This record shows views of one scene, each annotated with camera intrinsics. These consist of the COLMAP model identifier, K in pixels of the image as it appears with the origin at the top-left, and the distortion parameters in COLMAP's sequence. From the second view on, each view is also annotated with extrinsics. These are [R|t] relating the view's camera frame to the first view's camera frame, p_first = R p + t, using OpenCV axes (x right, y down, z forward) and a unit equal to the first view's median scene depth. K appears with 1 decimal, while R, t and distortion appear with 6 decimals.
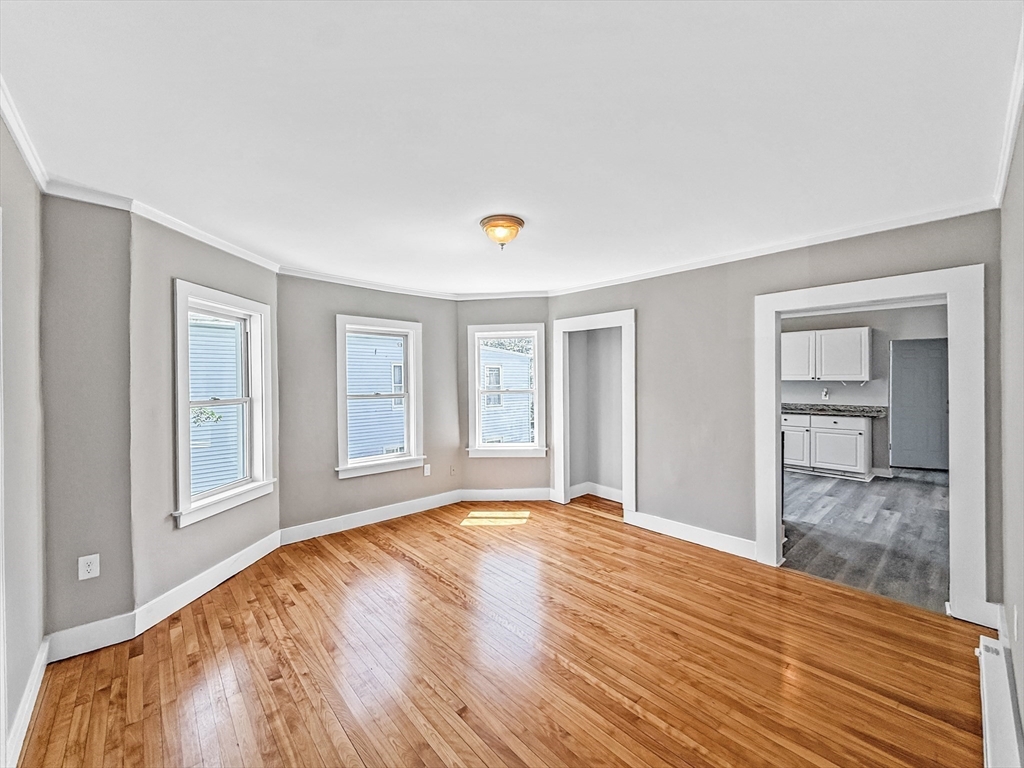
lens RADIAL K [[409.2, 0, 508.3], [0, 409.2, 380.6], [0, 0, 1]] dist [0.000357, 0.000038]
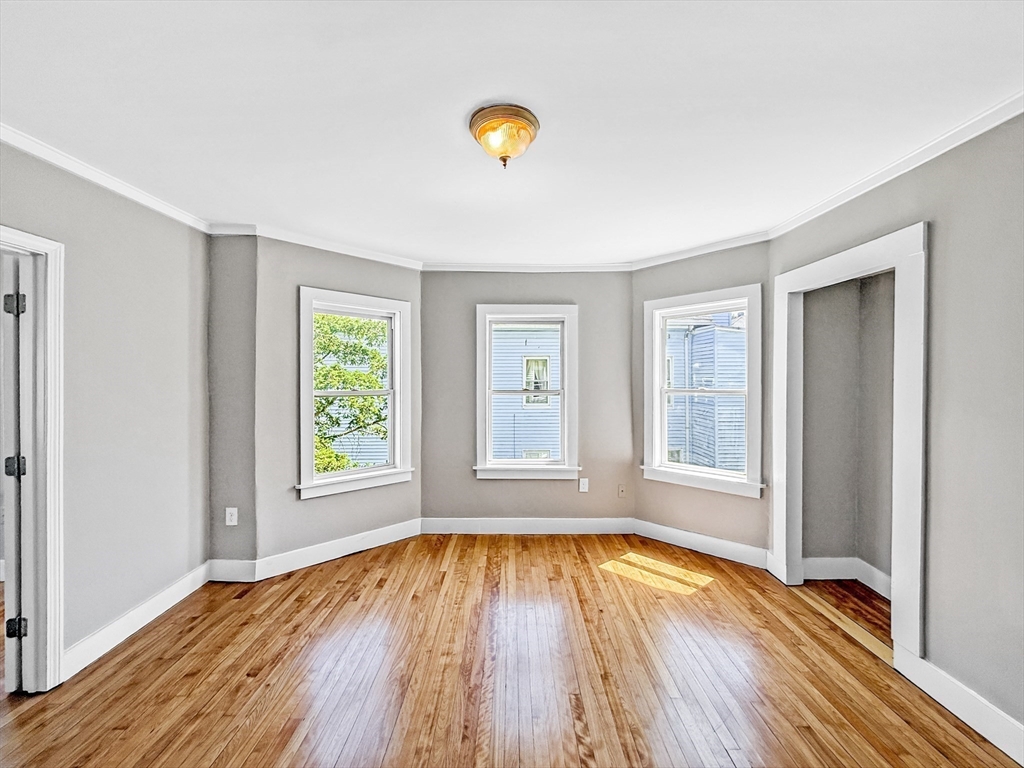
lens RADIAL K [[409.2, 0, 508.3], [0, 409.2, 380.6], [0, 0, 1]] dist [0.000357, 0.000038]
pose [[0.743527, 0.011523, -0.668607, 0.270270], [-0.005726, 0.999925, 0.010866, 0.002970], [0.668681, -0.004251, 0.743537, 0.343814]]
